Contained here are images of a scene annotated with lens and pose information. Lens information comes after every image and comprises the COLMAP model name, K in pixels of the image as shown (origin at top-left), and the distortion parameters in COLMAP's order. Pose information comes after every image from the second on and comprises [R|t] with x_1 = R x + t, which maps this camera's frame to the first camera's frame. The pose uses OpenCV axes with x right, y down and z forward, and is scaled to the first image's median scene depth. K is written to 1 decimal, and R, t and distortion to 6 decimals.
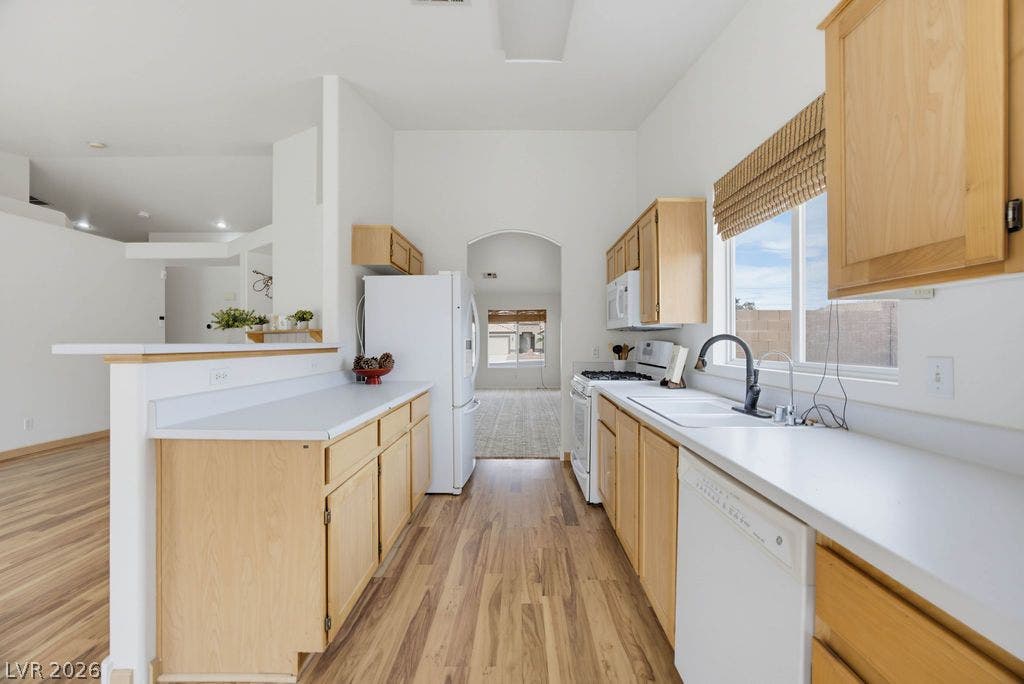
lens RADIAL K [[400.3, 0, 518.5], [0, 400.3, 345.9], [0, 0, 1]] dist [-0.003677, 0.003262]
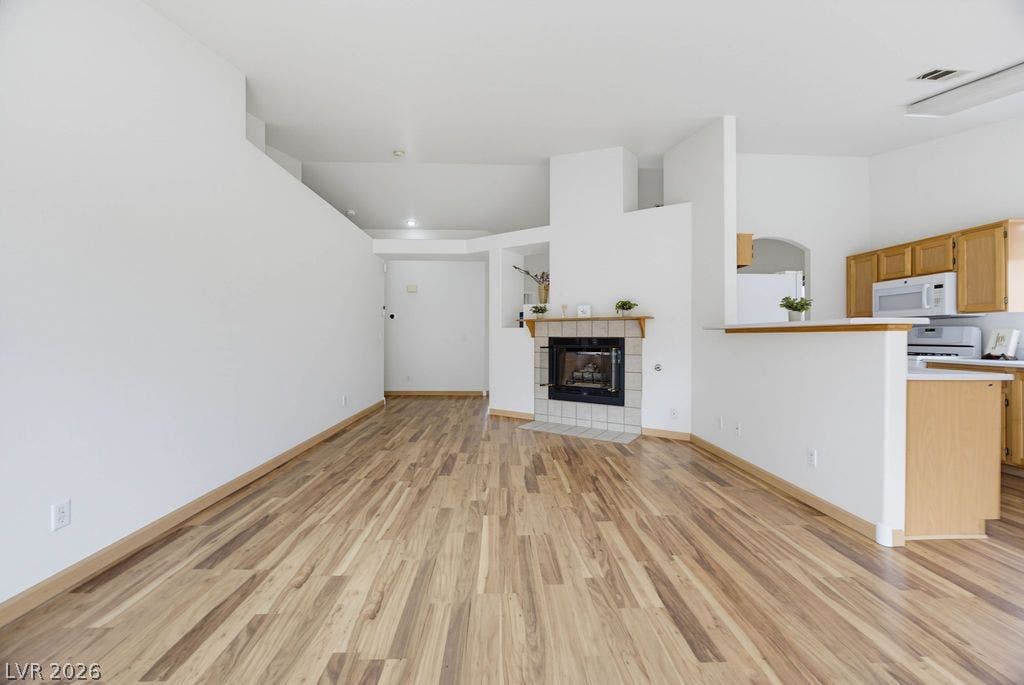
lens RADIAL K [[400.3, 0, 504.1], [0, 400.3, 339.9], [0, 0, 1]] dist [-0.003677, 0.003262]
pose [[0.996777, -0.003248, 0.080160, -0.840234], [0.003216, 0.999995, 0.000522, 0.021837], [-0.080161, -0.000262, 0.996782, -0.137511]]
